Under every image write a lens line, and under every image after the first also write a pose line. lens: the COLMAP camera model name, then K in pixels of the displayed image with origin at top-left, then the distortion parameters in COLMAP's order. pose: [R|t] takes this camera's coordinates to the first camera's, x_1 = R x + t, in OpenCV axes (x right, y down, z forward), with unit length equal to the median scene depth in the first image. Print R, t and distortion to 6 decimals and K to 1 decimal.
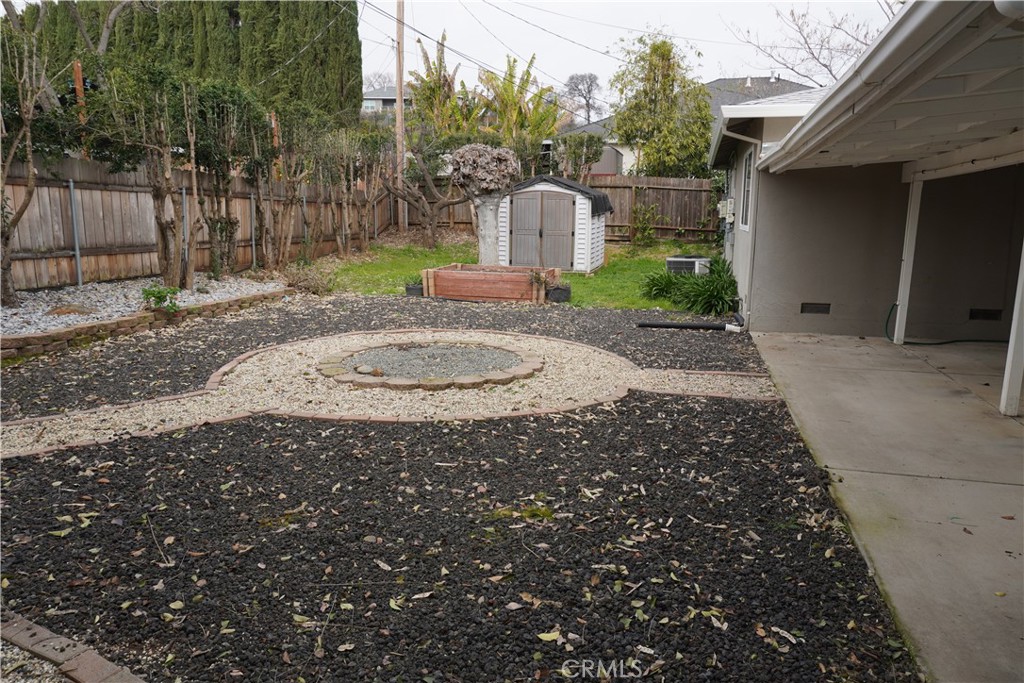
lens RADIAL K [[684.4, 0, 512.0], [0, 684.4, 341.5], [0, 0, 1]] dist [-0.041539, 0.030884]
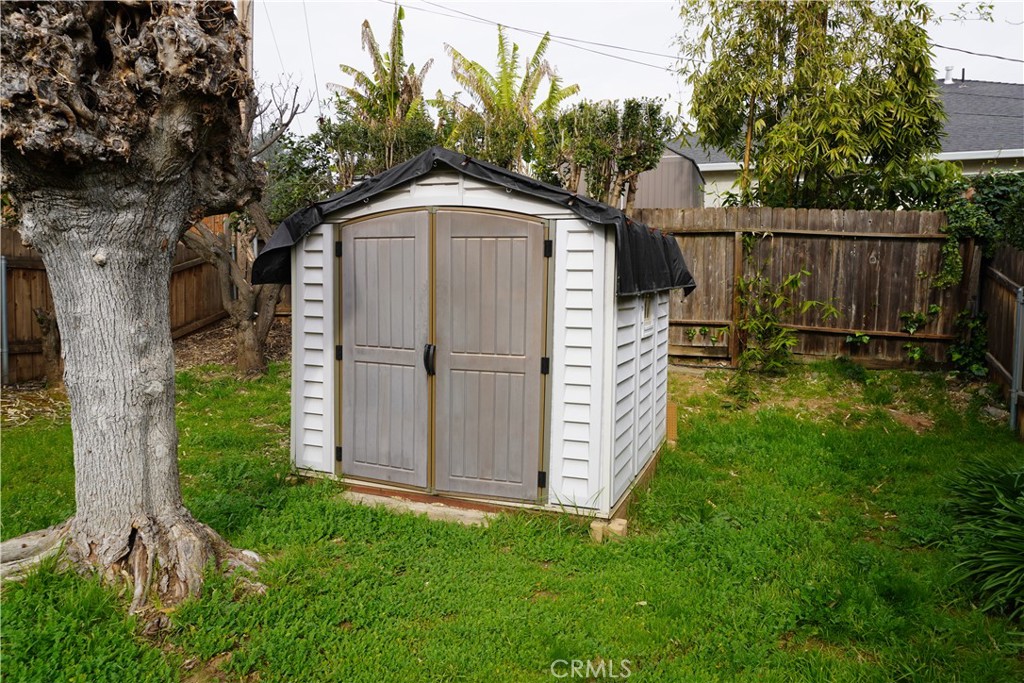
lens RADIAL K [[684.4, 0, 512.0], [0, 684.4, 341.5], [0, 0, 1]] dist [-0.041539, 0.030884]
pose [[0.995736, 0.012098, -0.091456, 0.080083], [-0.023333, 0.992158, -0.122794, -0.107127], [0.089253, 0.124404, 0.988209, 0.589359]]
